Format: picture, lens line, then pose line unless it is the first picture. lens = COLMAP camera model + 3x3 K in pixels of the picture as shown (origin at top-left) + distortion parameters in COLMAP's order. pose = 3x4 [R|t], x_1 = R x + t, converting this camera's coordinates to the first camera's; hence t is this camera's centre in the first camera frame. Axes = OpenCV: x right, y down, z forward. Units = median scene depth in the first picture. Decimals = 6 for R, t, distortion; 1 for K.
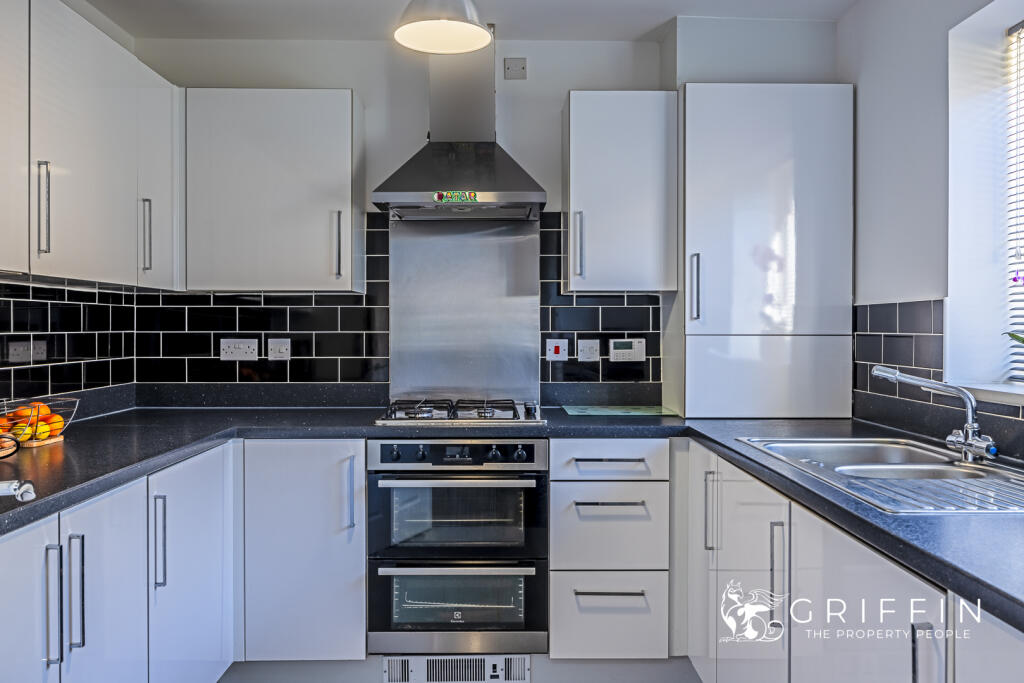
lens RADIAL K [[826.5, 0, 511.3], [0, 826.5, 339.1], [0, 0, 1]] dist [0.011697, 0.002434]
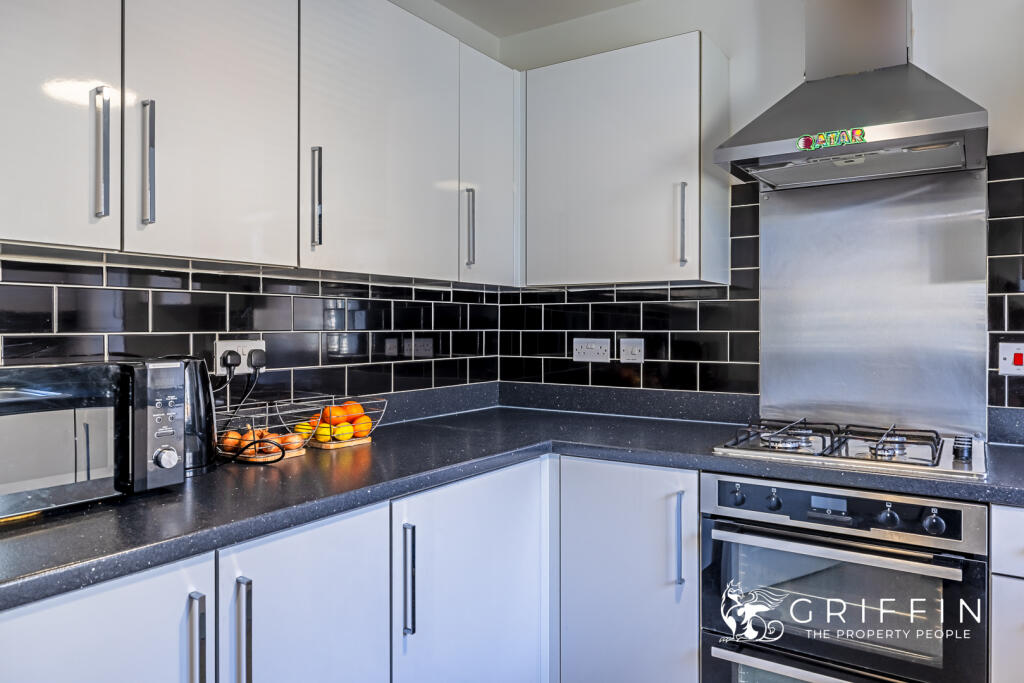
lens RADIAL K [[706.4, 0, 509.5], [0, 706.4, 329.0], [0, 0, 1]] dist [-0.000082, 0.007614]
pose [[0.822753, 0.001541, -0.568398, 0.047094], [-0.008977, 0.999907, -0.010283, -0.002144], [0.568329, 0.013562, 0.822690, 0.334787]]
